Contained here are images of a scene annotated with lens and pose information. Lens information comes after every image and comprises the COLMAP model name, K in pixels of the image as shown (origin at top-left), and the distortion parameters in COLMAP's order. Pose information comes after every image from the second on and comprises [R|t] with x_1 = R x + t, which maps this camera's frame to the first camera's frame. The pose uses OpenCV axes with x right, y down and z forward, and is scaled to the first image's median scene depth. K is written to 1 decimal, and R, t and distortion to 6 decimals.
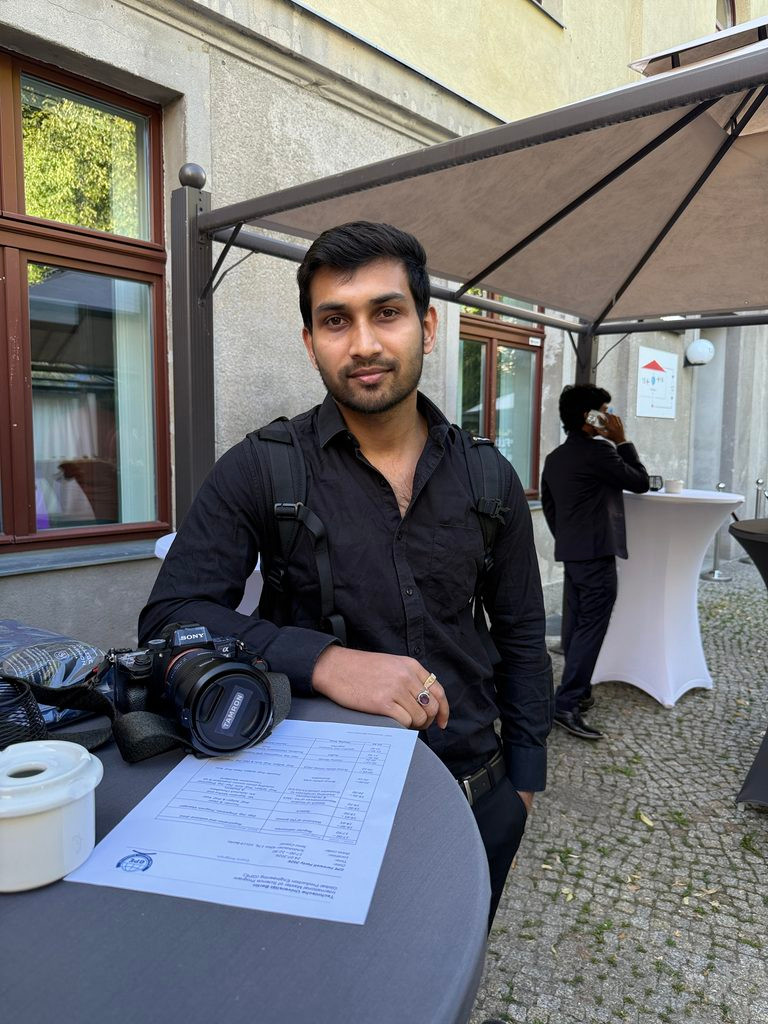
lens RADIAL K [[730.1, 0, 384.0], [0, 730.1, 512.0], [0, 0, 1]] dist [-0.002465, -0.005751]
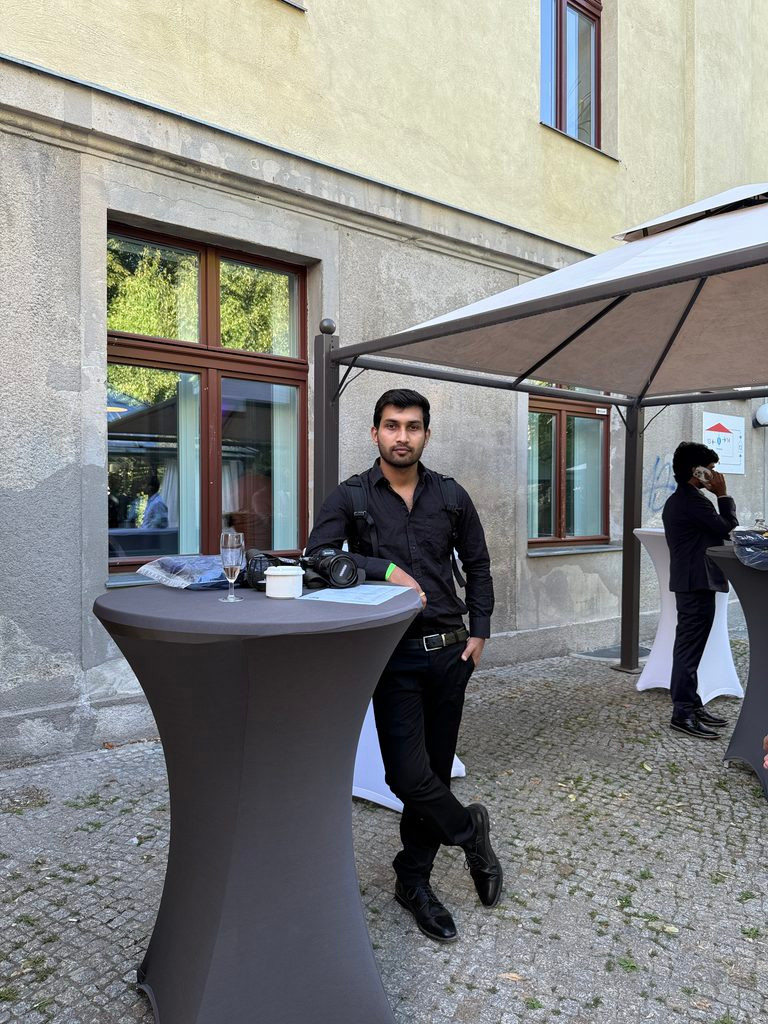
lens RADIAL K [[730.1, 0, 384.0], [0, 730.1, 512.0], [0, 0, 1]] dist [-0.002465, -0.005751]
pose [[0.986366, -0.005188, -0.164484, 0.090329], [-0.008703, 0.996460, -0.083618, 0.059738], [0.164336, 0.083909, 0.982829, -0.387574]]
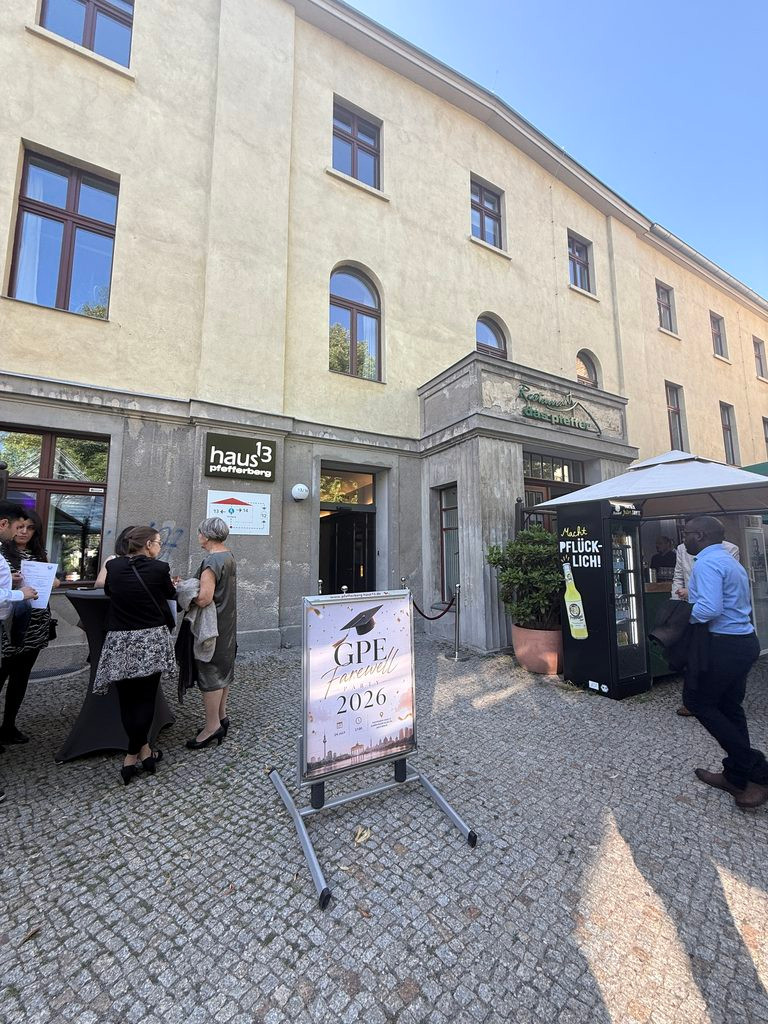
lens RADIAL K [[367.0, 0, 384.0], [0, 367.0, 512.0], [0, 0, 1]] dist [0.000133, -0.000038]
pose [[0.940542, -0.045406, -0.336630, 1.956471], [-0.025243, 0.978942, -0.202570, -0.058883], [0.338739, 0.199023, 0.919590, 0.818702]]
